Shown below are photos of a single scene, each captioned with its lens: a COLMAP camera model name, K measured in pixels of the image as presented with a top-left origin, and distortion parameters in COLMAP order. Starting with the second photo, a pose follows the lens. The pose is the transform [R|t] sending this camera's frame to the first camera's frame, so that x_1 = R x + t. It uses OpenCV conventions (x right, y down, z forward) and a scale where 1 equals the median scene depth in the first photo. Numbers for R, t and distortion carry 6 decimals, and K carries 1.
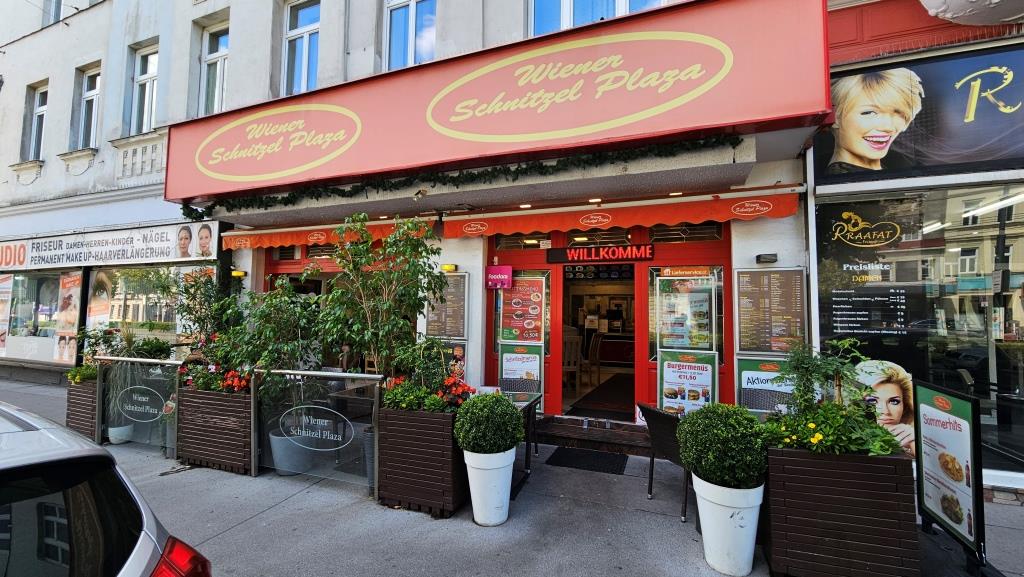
lens RADIAL K [[420.1, 0, 508.3], [0, 420.1, 288.4], [0, 0, 1]] dist [0.002255, 0.000241]
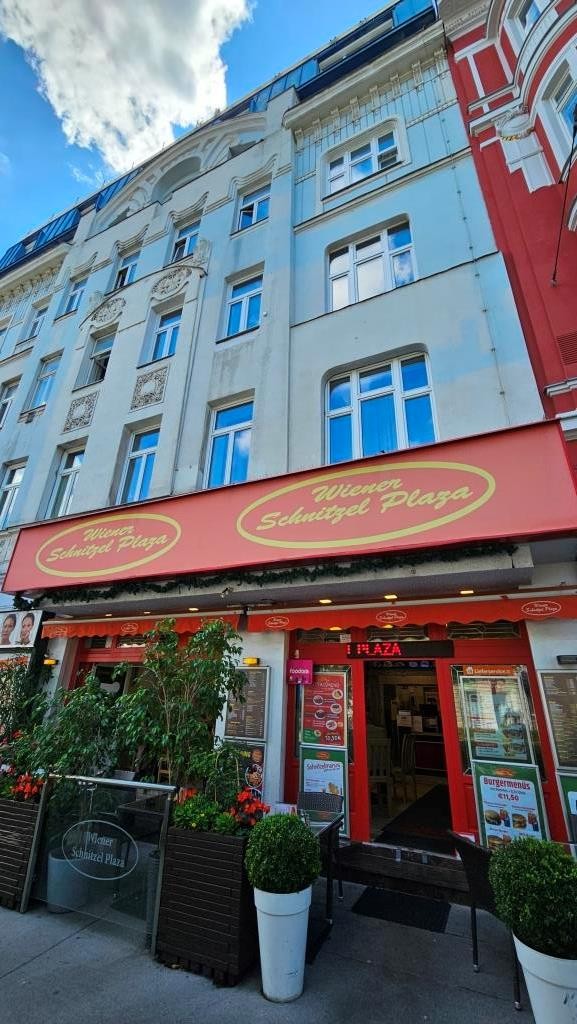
lens RADIAL K [[420.1, 0, 288.5], [0, 420.1, 512.0], [0, 0, 1]] dist [0.002255, 0.000241]
pose [[0.997694, -0.011287, -0.066929, 0.027890], [-0.013006, 0.936013, -0.351725, -0.039803], [0.066617, 0.351784, 0.933708, -0.093265]]
